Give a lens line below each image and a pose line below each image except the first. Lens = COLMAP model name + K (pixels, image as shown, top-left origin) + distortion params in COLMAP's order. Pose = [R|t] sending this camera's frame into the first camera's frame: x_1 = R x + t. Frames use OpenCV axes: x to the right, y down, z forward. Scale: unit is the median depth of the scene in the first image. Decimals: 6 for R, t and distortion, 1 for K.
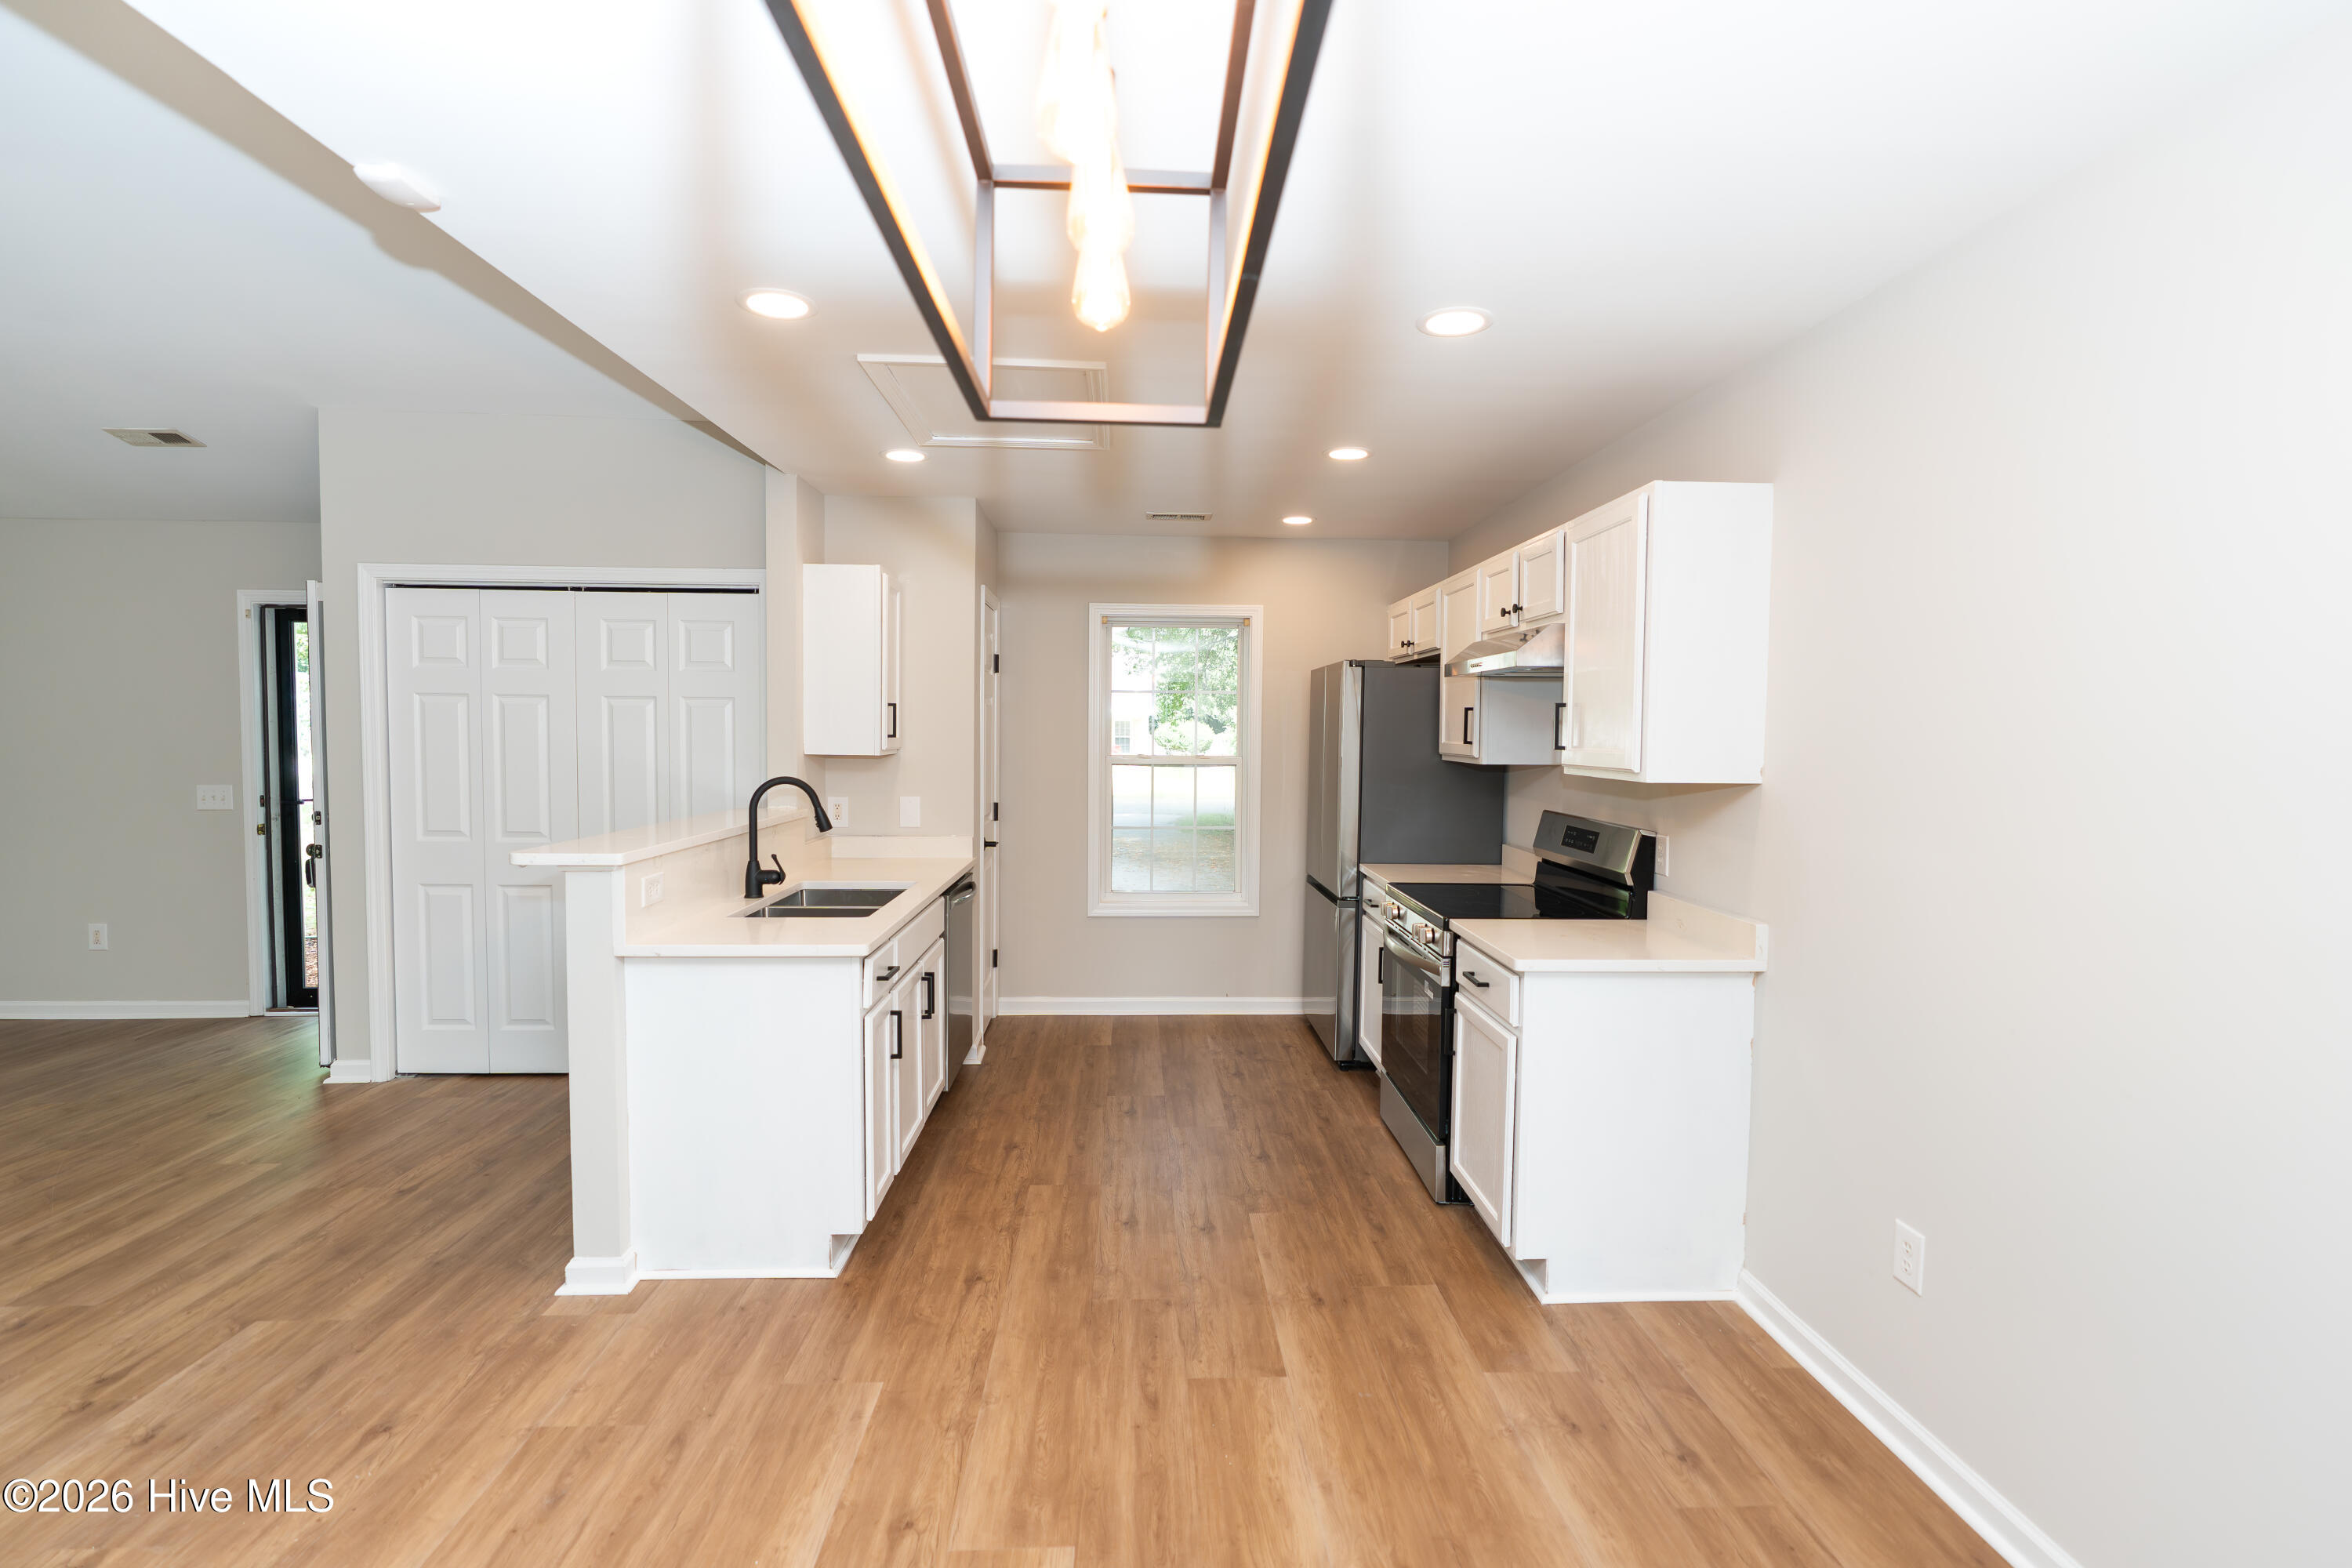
lens RADIAL K [[1051.6, 0, 1183.3], [0, 1051.6, 778.6], [0, 0, 1]] dist [-0.004707, 0.000856]
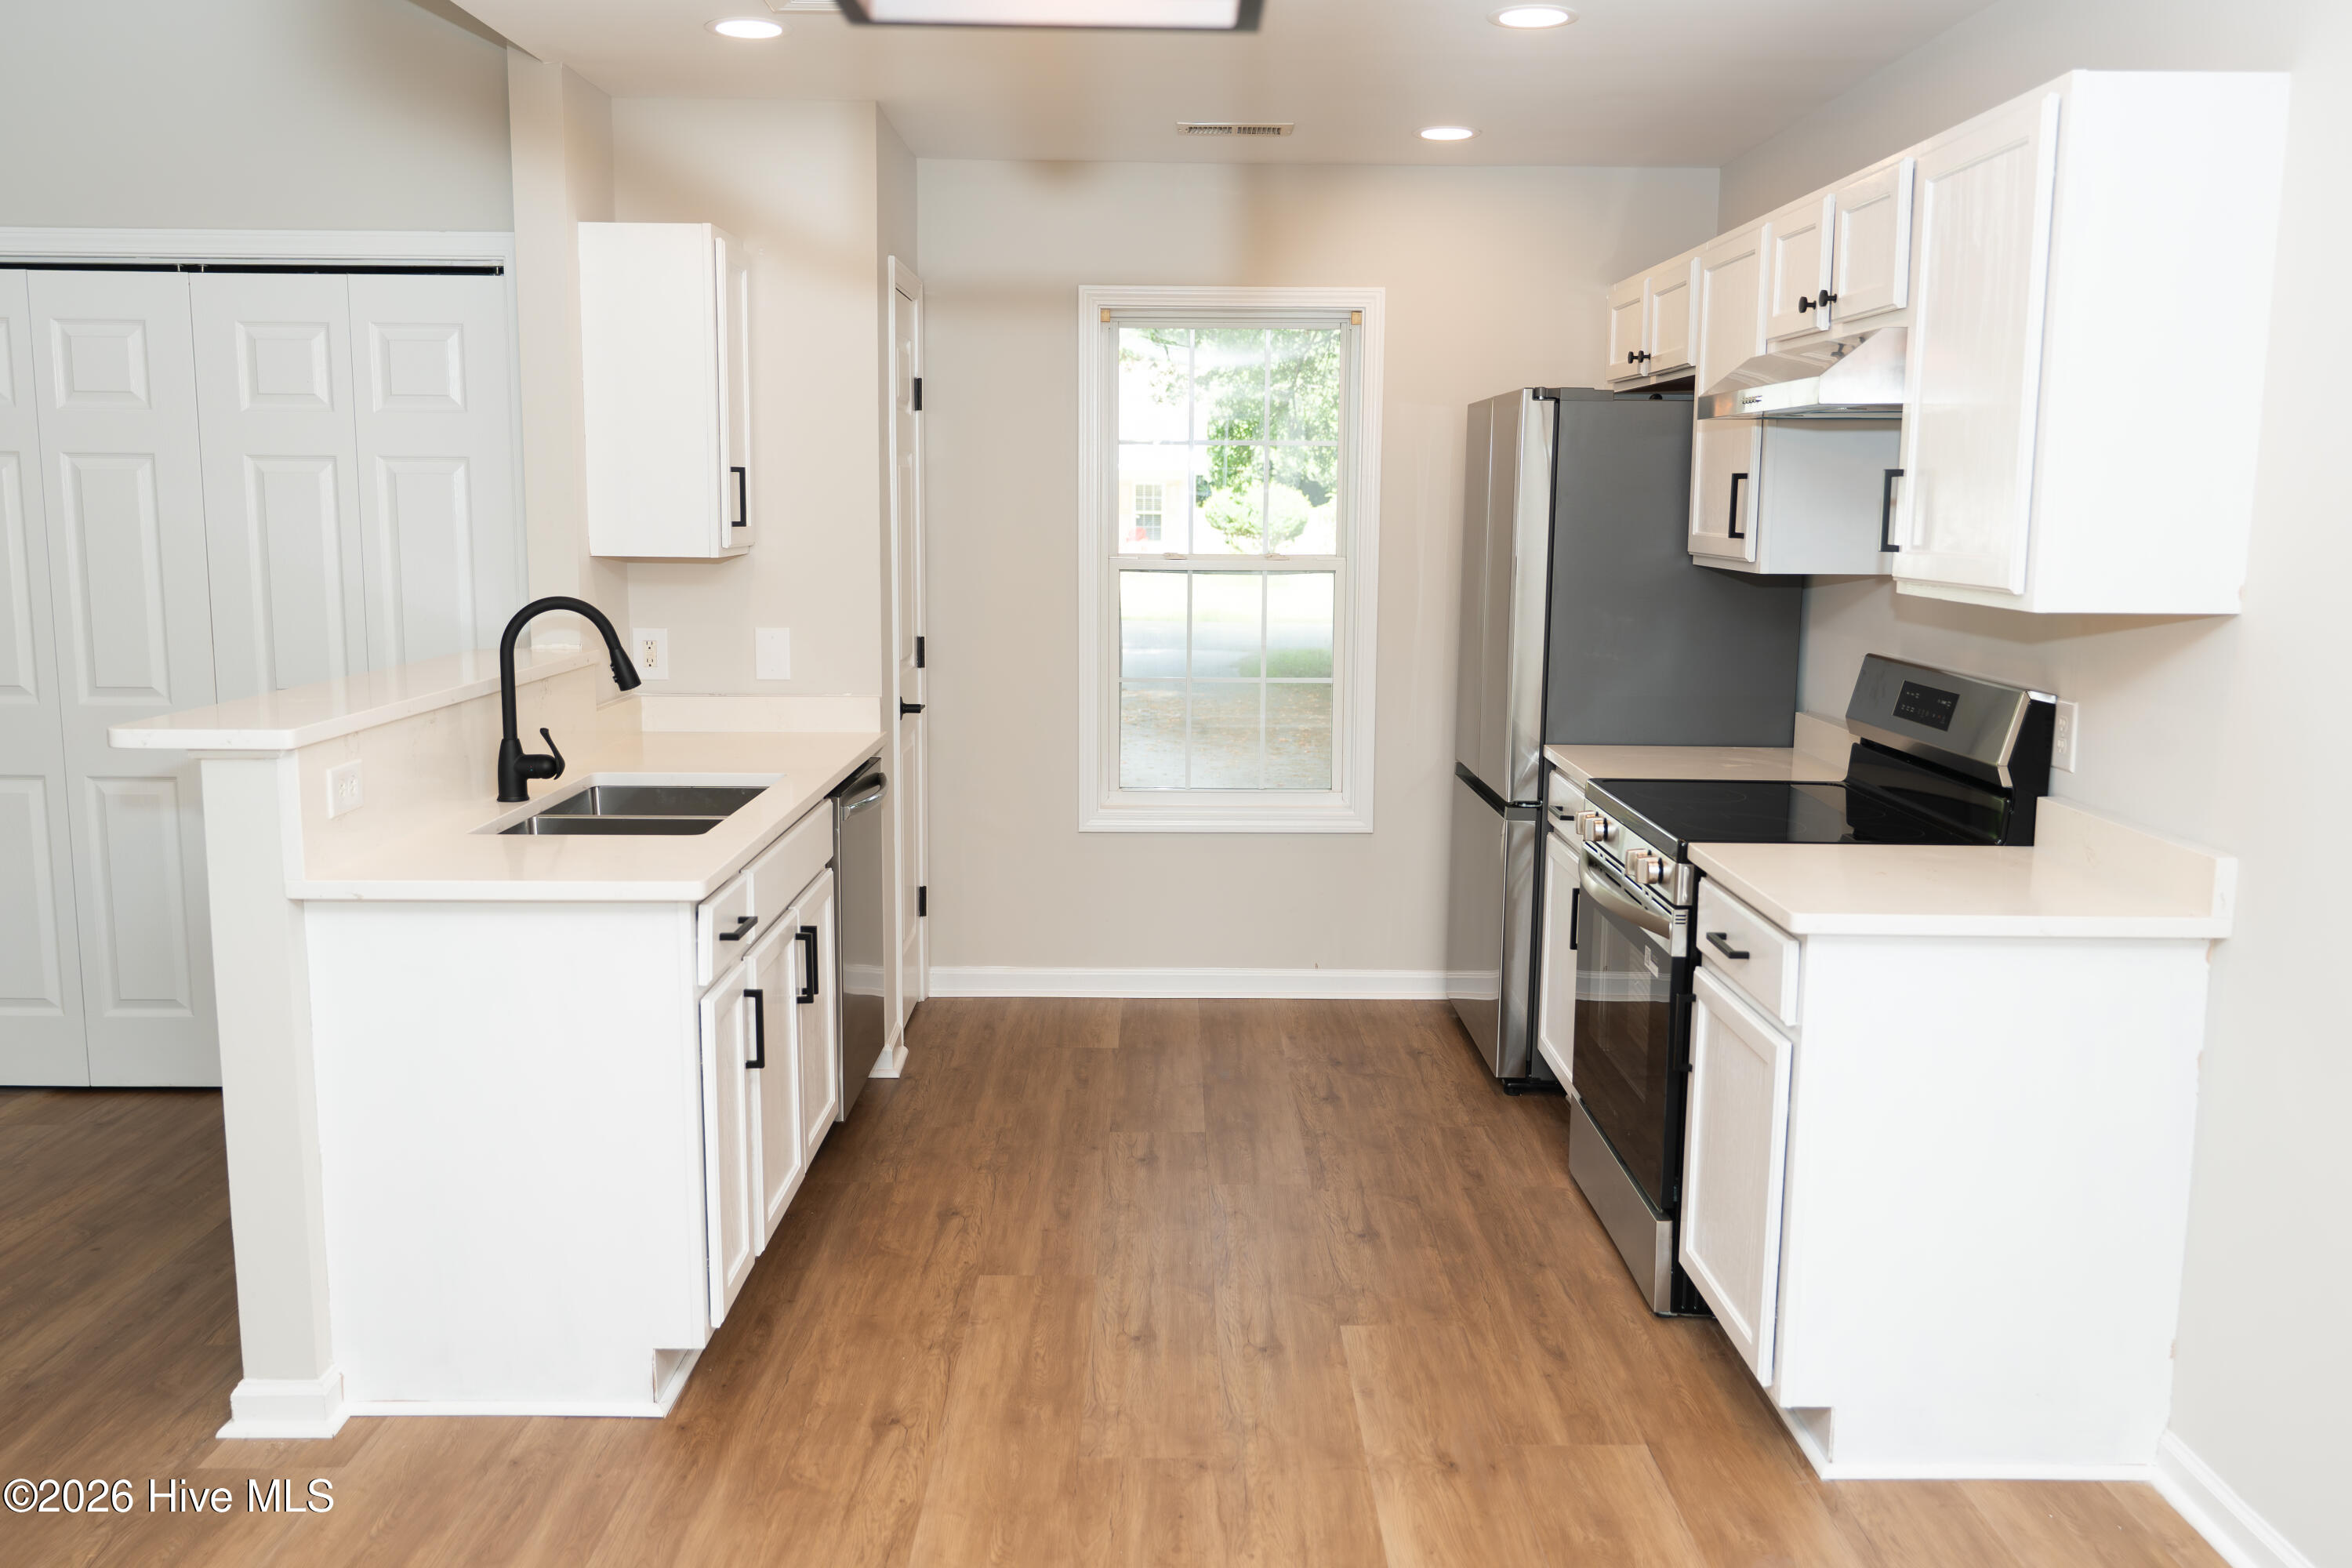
lens RADIAL K [[1848.3, 0, 1186.1], [0, 1848.3, 758.3], [0, 0, 1]] dist [0.014959, -0.008017]
pose [[0.999253, 0.003503, -0.038491, 0.013701], [0.000099, 0.995649, 0.093185, -0.009153], [0.038650, -0.093119, 0.994905, -0.029117]]
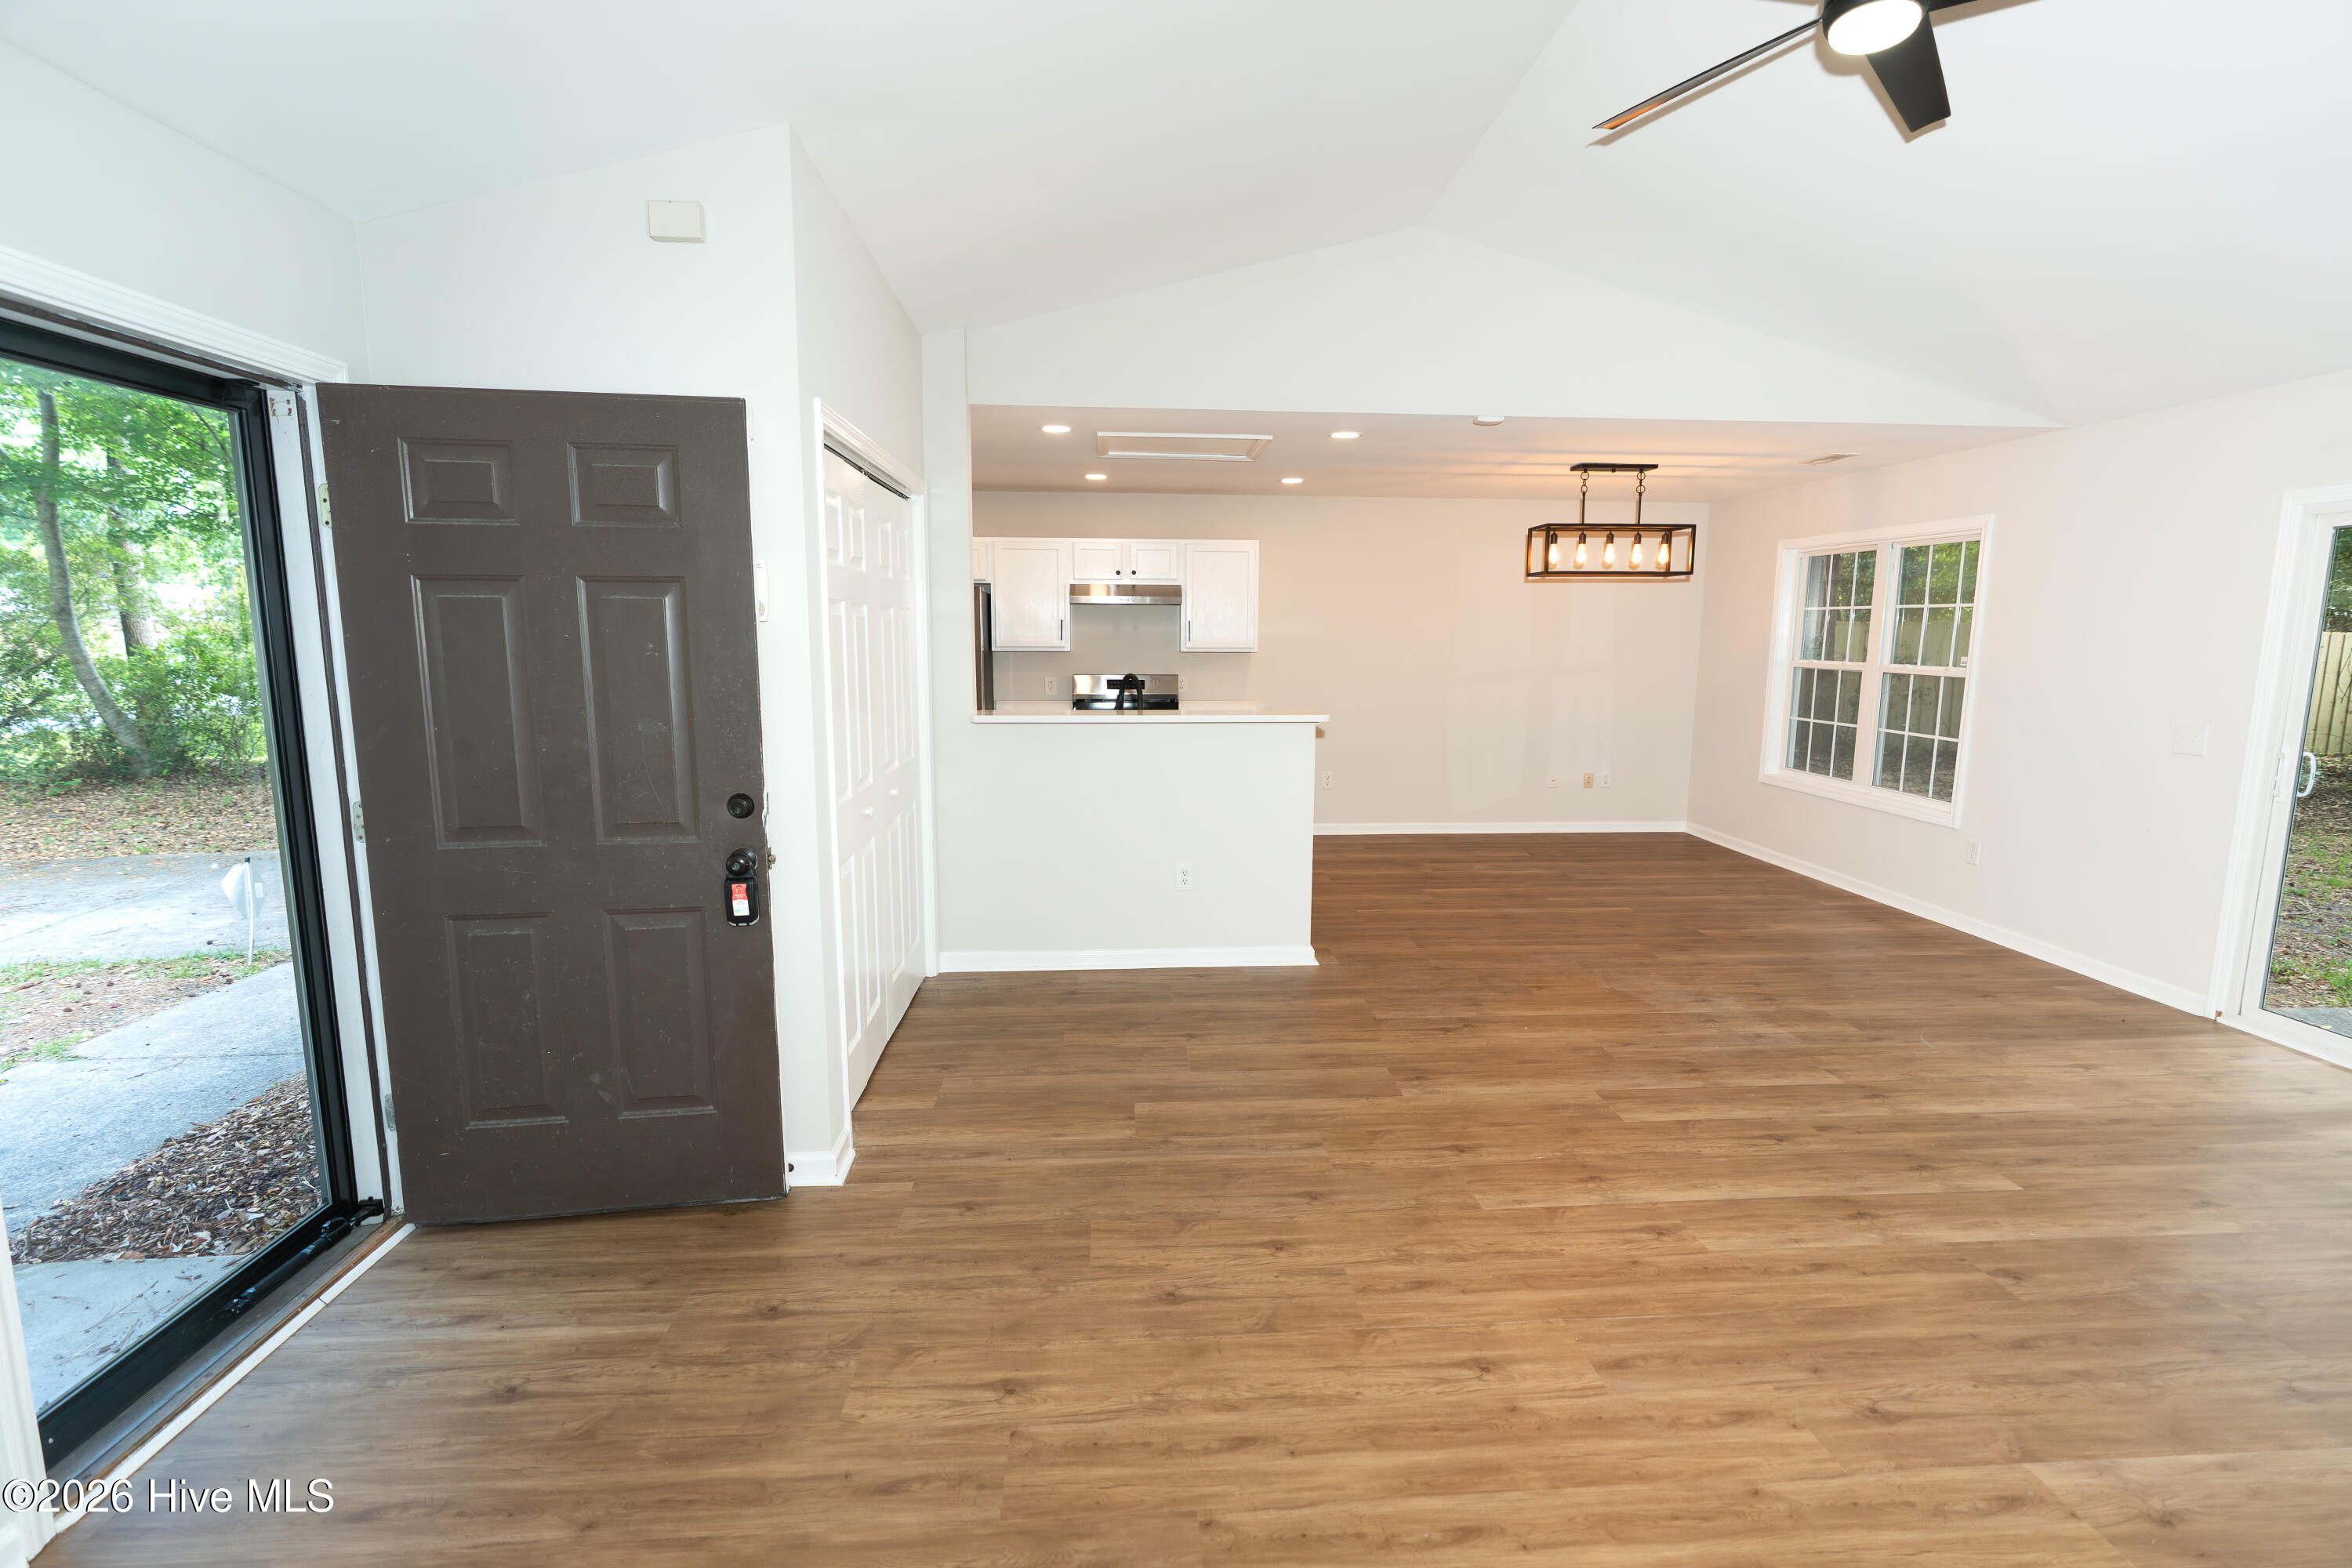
lens RADIAL K [[1051.6, 0, 1183.3], [0, 1051.6, 778.6], [0, 0, 1]] dist [-0.004707, 0.000856]
pose [[-0.018619, -0.149615, 0.988569, -1.892272], [0.041116, 0.987789, 0.150271, -0.076177], [-0.998981, 0.043444, -0.012240, 1.019790]]
